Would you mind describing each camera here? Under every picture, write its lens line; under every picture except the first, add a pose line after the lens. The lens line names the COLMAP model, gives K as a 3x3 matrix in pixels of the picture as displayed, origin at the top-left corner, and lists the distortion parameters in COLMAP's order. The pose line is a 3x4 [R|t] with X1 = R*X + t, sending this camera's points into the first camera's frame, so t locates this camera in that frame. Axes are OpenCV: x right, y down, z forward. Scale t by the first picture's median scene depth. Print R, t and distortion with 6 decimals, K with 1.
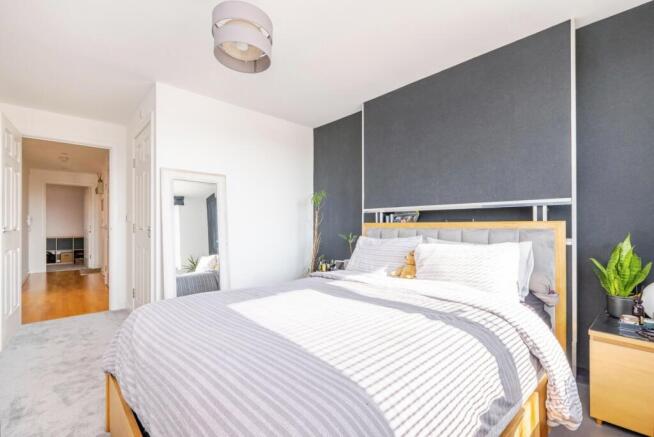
lens RADIAL K [[292.9, 0, 327.0], [0, 292.9, 218.5], [0, 0, 1]] dist [0.000762, 0.000101]
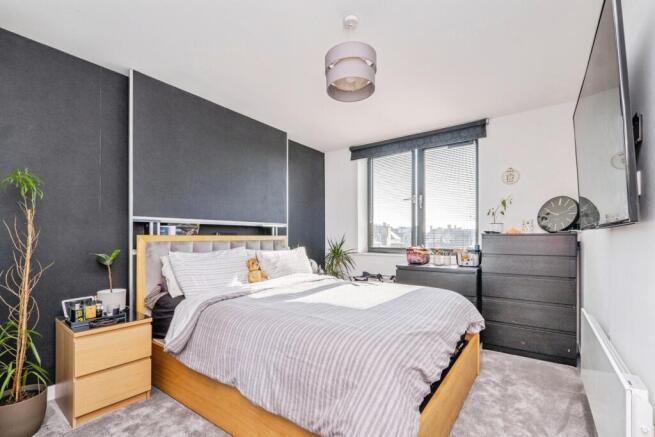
lens RADIAL K [[287.2, 0, 331.2], [0, 287.2, 235.5], [0, 0, 1]] dist [0.014169, 0.000256]
pose [[-0.182618, 0.014631, 0.983075, -0.773020], [-0.021861, 0.999582, -0.018937, 0.023604], [-0.982941, -0.024950, -0.182222, 0.739262]]
